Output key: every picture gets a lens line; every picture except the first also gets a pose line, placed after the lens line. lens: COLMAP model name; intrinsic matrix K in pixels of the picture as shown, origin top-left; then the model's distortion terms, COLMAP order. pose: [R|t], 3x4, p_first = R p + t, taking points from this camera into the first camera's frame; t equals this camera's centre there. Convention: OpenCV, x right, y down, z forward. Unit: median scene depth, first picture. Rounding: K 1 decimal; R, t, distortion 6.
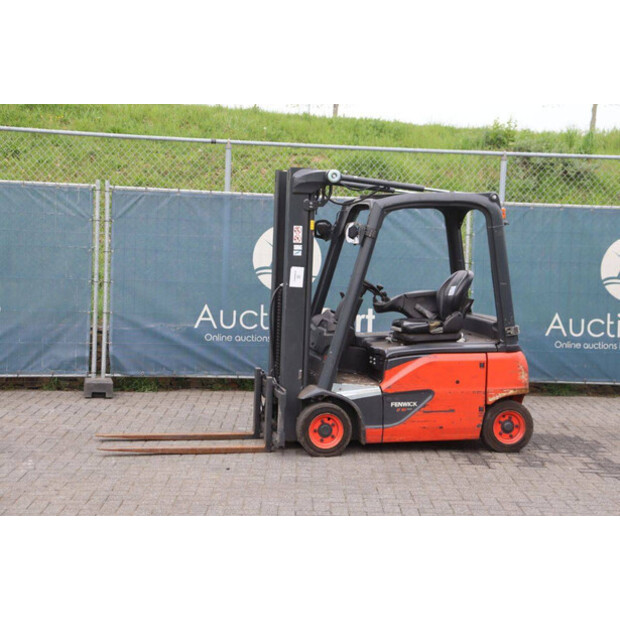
lens RADIAL K [[1120.9, 0, 313.5], [0, 1120.9, 294.5], [0, 0, 1]] dist [0.204439, 0.000000]
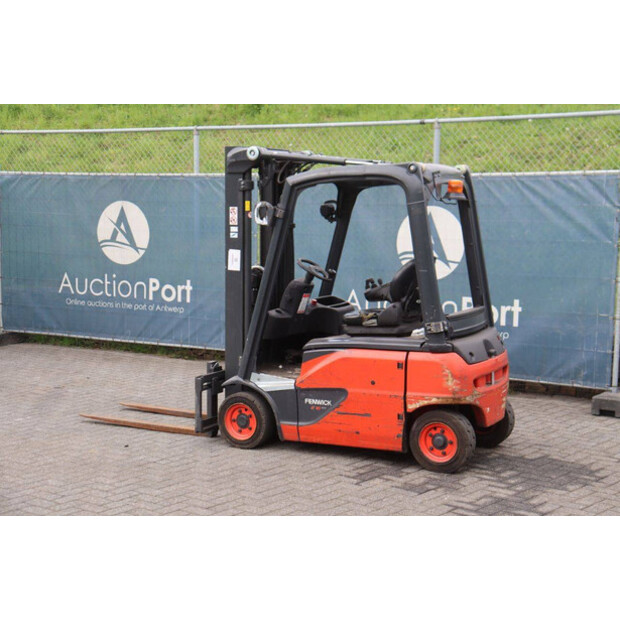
lens RADIAL K [[1056.5, 0, 308.9], [0, 1056.5, 297.8], [0, 0, 1]] dist [0.157199, 0.000000]
pose [[0.752322, 0.032273, -0.658004, 0.616962], [-0.022726, 0.999476, 0.023037, -0.005459], [0.658403, -0.002378, 0.752662, 0.347185]]
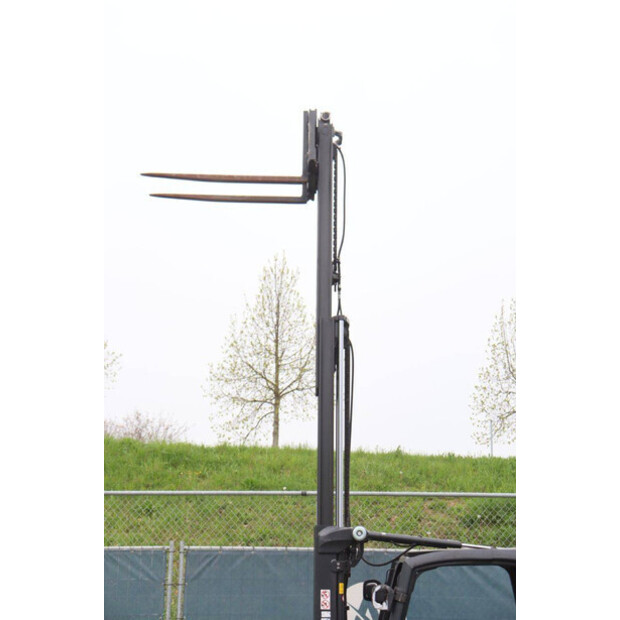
lens RADIAL K [[1120.9, 0, 308.1], [0, 1120.9, 299.6], [0, 0, 1]] dist [0.204439, 0.000000]
pose [[0.976805, -0.074293, -0.200830, 0.173712], [0.013407, 0.957262, -0.288912, -0.019068], [0.213711, 0.279519, 0.936054, 0.047548]]
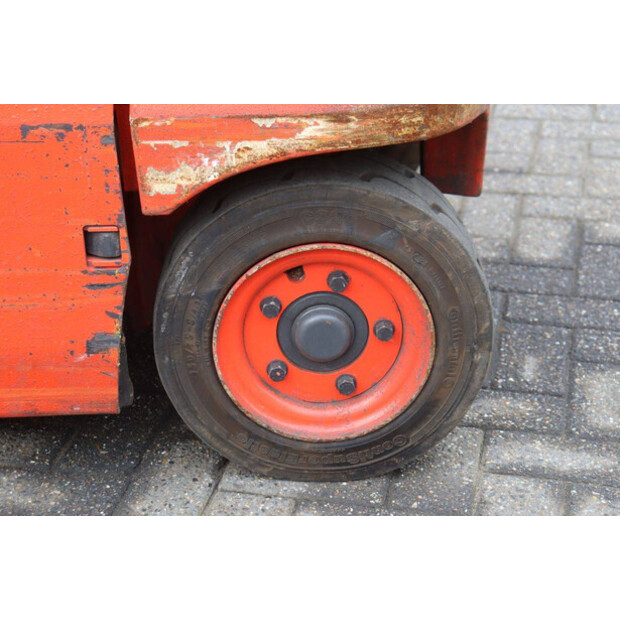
lens RADIAL K [[1382.3, 0, 310.1], [0, 1382.3, 310.0], [0, 0, 1]] dist [0.045241, 0.000000]
pose [[0.976929, 0.063590, -0.203878, 0.210277], [0.019126, 0.924756, 0.380080, 0.041401], [0.212706, -0.375210, 0.902205, 0.833871]]
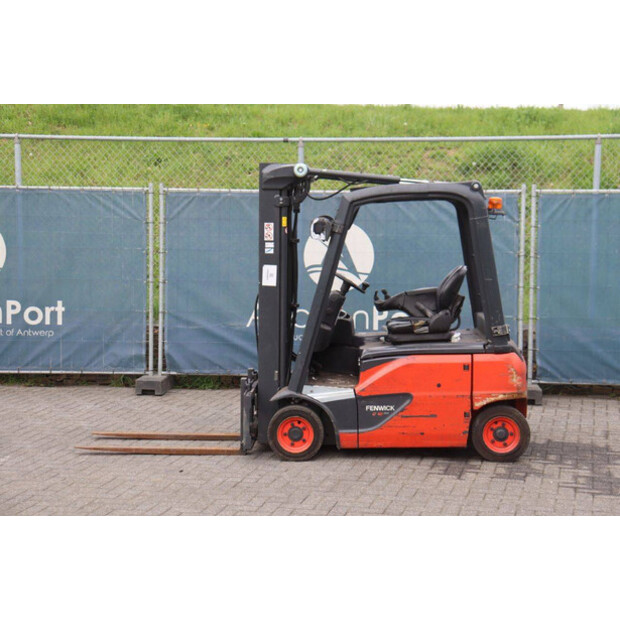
lens RADIAL K [[1083.6, 0, 311.4], [0, 1083.6, 298.0], [0, 0, 1]] dist [0.200259, 0.000000]
pose [[0.964456, -0.009175, -0.264084, 0.261119], [0.011043, 0.999923, 0.005591, -0.000932], [0.264013, -0.008309, 0.964483, 0.099941]]
